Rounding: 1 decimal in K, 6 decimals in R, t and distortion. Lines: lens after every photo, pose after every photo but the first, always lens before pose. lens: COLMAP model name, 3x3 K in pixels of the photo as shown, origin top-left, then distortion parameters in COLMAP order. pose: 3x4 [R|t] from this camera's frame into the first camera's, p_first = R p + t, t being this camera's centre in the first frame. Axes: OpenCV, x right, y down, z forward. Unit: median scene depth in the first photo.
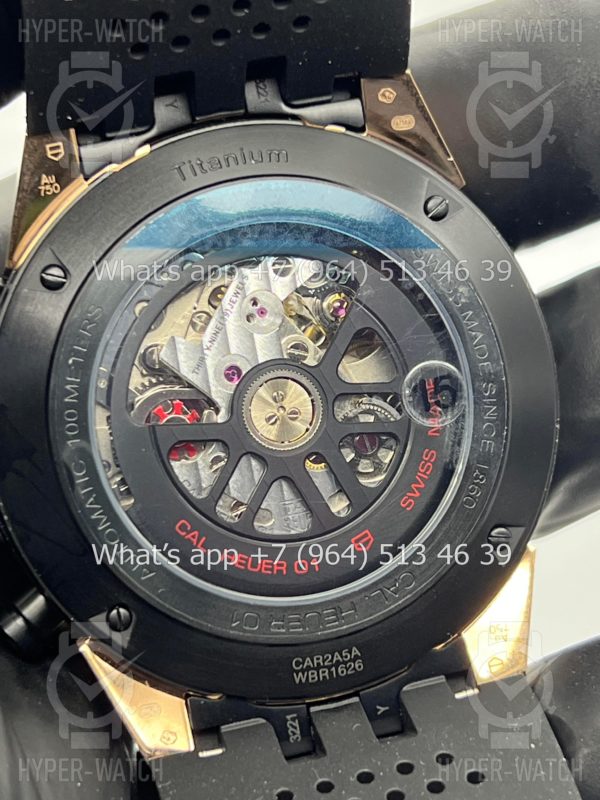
lens RADIAL K [[1861.6, 0, 300.2], [0, 1861.6, 394.7], [0, 0, 1]] dist [0.214439, -1.069985]
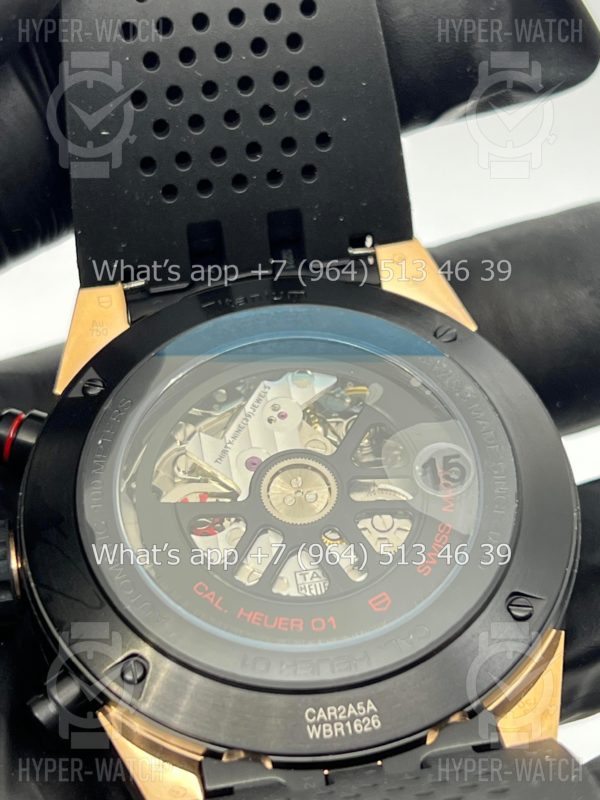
lens RADIAL K [[1861.6, 0, 300.2], [0, 1861.6, 394.7], [0, 0, 1]] dist [0.214439, -1.069985]
pose [[0.984449, -0.083663, -0.154471, 0.157959], [-0.011928, 0.845449, -0.533923, 0.523126], [0.175266, 0.527462, 0.831303, 0.096964]]
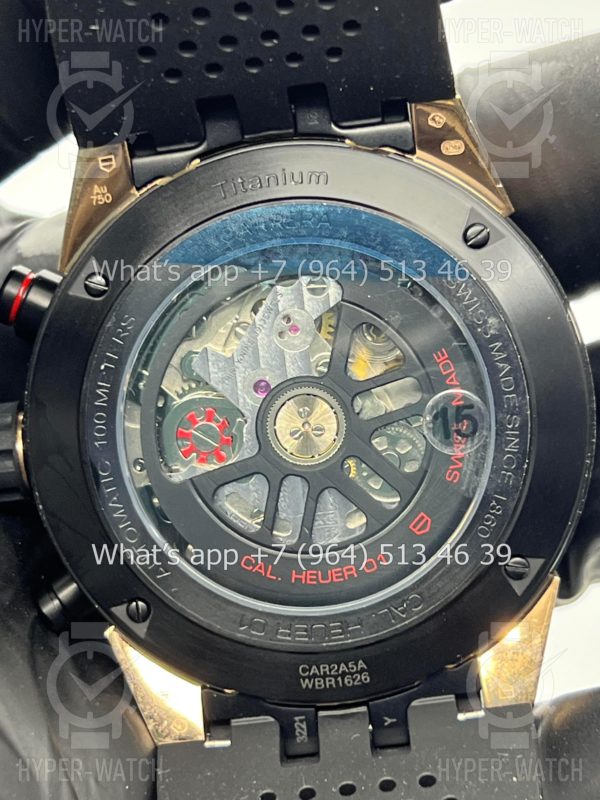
lens RADIAL K [[1861.6, 0, 300.2], [0, 1861.6, 394.7], [0, 0, 1]] dist [0.214439, -1.069985]
pose [[0.972066, 0.081080, -0.220260, 0.212057], [-0.064574, 0.994608, 0.081144, -0.092133], [0.225651, -0.064654, 0.972060, 0.000489]]
